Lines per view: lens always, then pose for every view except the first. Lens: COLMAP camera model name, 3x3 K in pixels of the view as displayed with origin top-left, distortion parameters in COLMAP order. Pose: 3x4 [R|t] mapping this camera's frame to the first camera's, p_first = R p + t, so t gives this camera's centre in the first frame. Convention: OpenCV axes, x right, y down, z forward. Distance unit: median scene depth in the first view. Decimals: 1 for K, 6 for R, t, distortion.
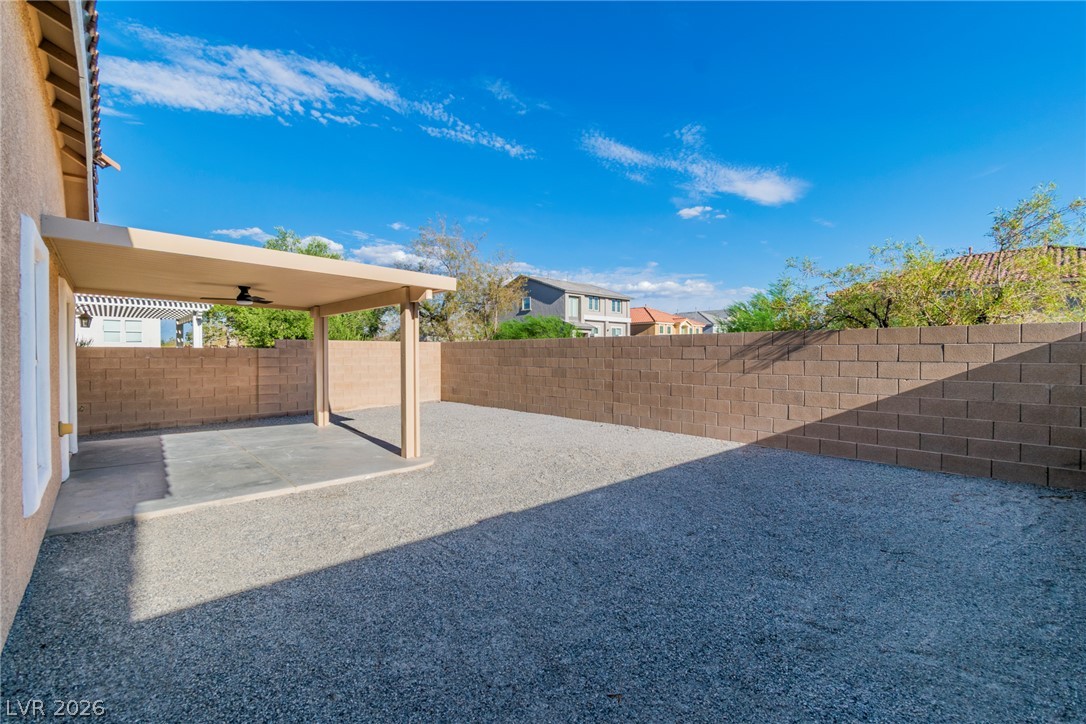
lens RADIAL K [[483.0, 0, 541.3], [0, 483.0, 357.9], [0, 0, 1]] dist [0.004279, 0.000111]
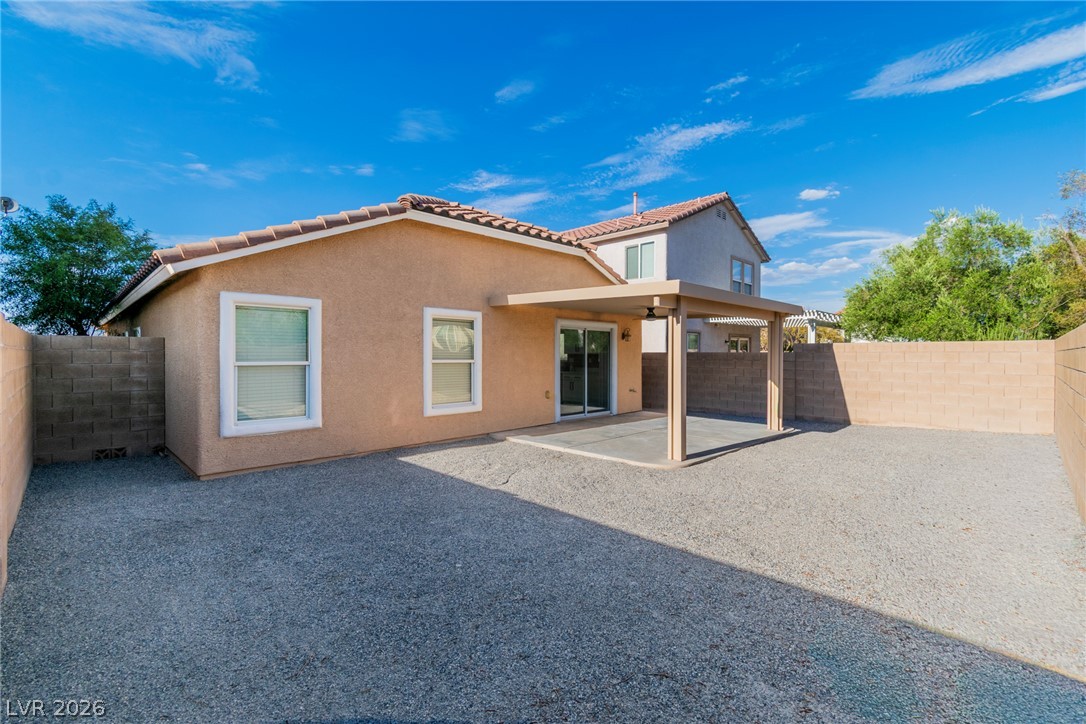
lens RADIAL K [[483.0, 0, 540.9], [0, 483.0, 361.2], [0, 0, 1]] dist [0.004279, 0.000111]
pose [[0.023521, 0.014290, -0.999621, 0.719557], [-0.010366, 0.999848, 0.014049, -0.014753], [0.999670, 0.010032, 0.023666, 0.669798]]
